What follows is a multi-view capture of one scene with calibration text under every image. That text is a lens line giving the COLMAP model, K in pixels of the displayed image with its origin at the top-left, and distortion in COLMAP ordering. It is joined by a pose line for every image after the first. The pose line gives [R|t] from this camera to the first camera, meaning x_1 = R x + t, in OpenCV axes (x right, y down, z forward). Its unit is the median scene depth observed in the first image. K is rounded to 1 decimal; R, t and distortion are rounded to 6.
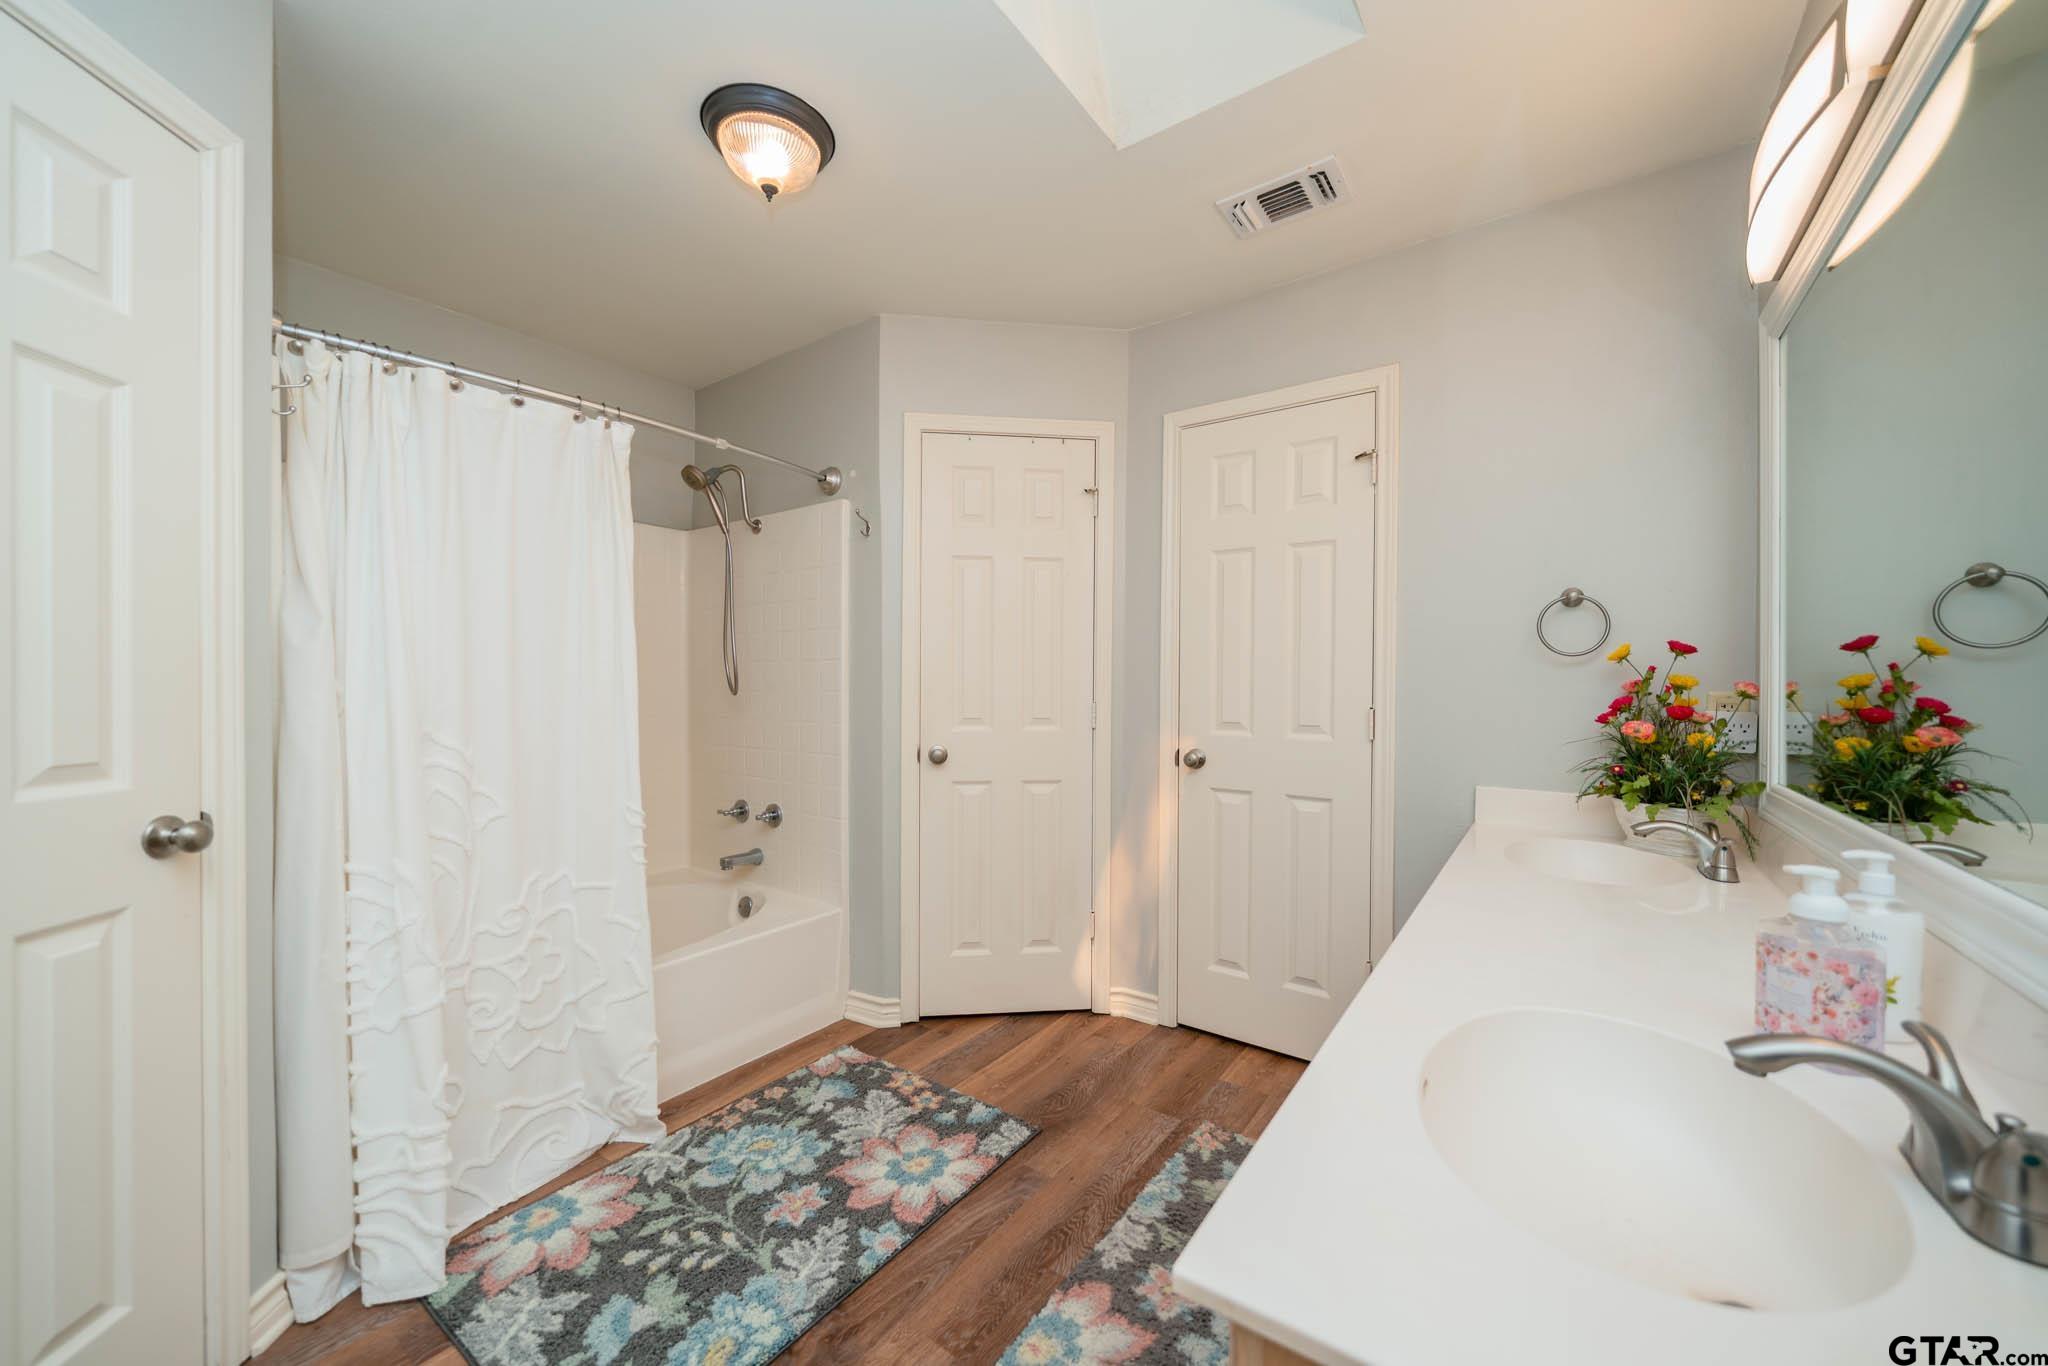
lens RADIAL K [[756.7, 0, 1056.7], [0, 756.7, 685.6], [0, 0, 1]] dist [-0.007386, 0.000162]
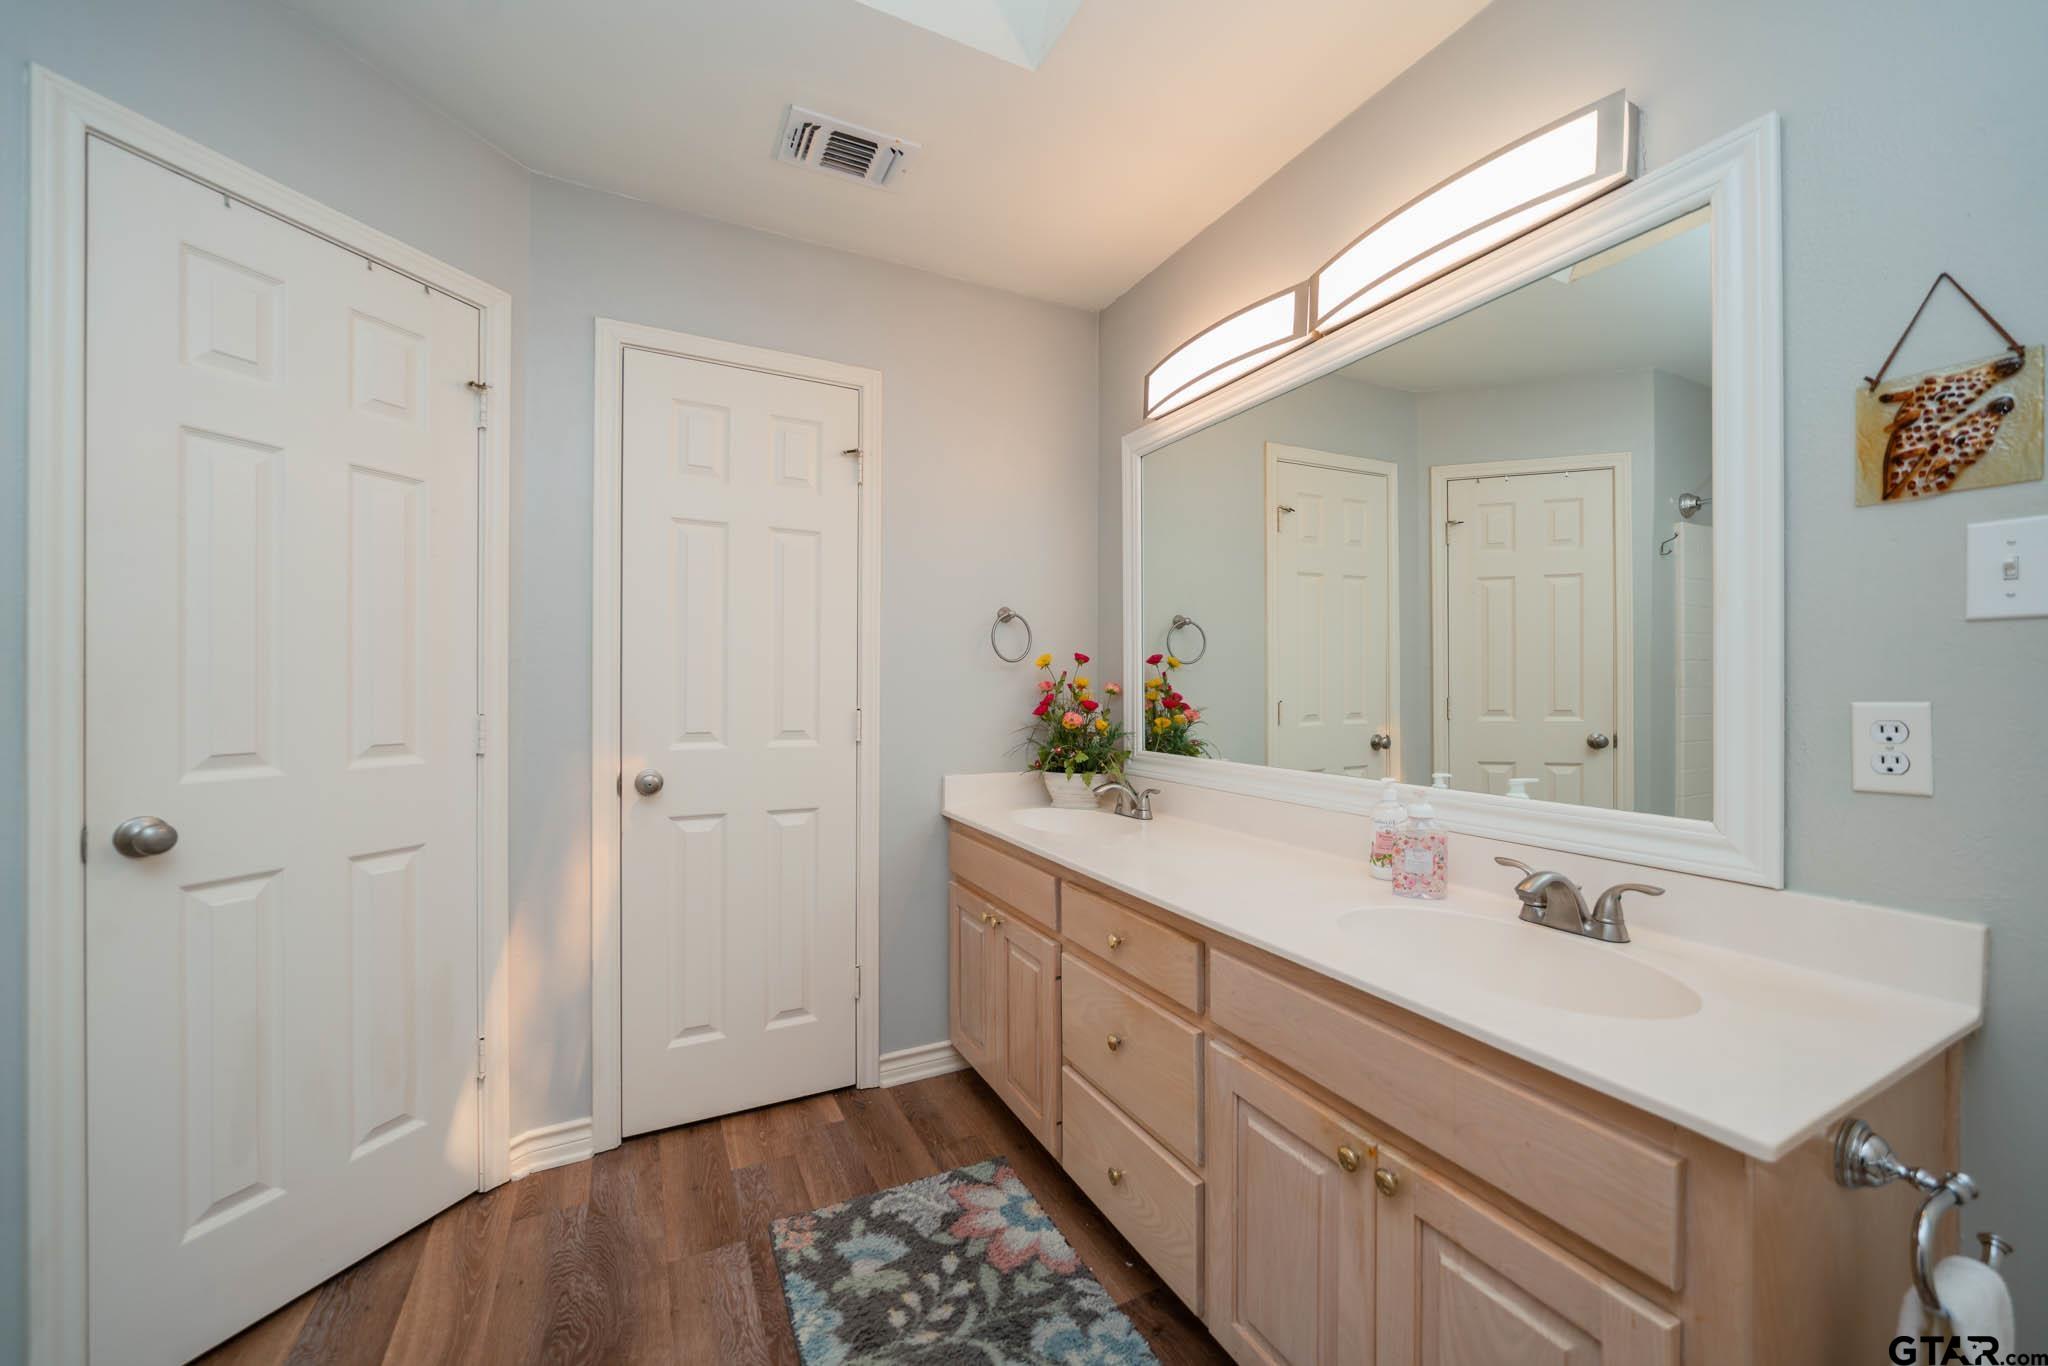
lens RADIAL K [[756.7, 0, 1024.2], [0, 756.7, 686.6], [0, 0, 1]] dist [-0.007386, 0.000162]
pose [[0.480150, -0.005103, 0.877171, -0.352432], [0.003662, 0.999986, 0.003813, -0.003315], [-0.877179, 0.001381, 0.480162, 0.338996]]
